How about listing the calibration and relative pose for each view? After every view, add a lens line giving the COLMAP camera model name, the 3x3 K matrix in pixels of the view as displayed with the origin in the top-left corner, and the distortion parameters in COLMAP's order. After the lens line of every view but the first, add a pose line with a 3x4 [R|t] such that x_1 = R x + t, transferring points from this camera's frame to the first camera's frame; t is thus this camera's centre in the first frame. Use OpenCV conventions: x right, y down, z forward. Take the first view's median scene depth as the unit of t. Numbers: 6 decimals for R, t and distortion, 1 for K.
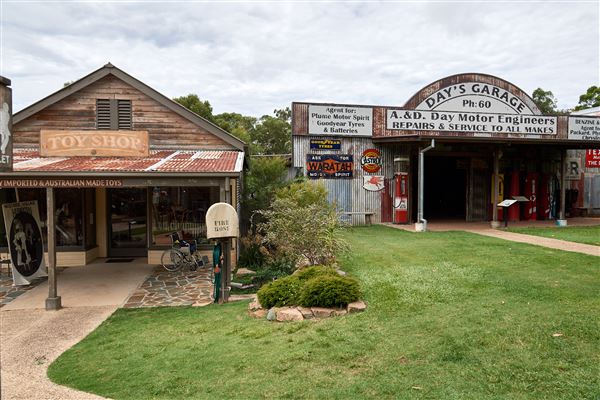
lens RADIAL K [[409.9, 0, 300.0], [0, 409.9, 200.0], [0, 0, 1]] dist [0.005533, 0.003028]
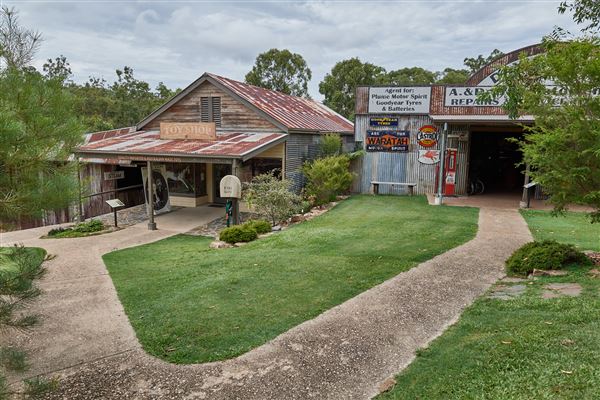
lens RADIAL K [[409.9, 0, 300.0], [0, 409.9, 200.0], [0, 0, 1]] dist [0.005533, 0.003028]
pose [[0.888723, 0.084199, -0.450647, 0.388461], [-0.032752, 0.992139, 0.120780, -0.049624], [0.457274, -0.092580, 0.884494, -0.136705]]
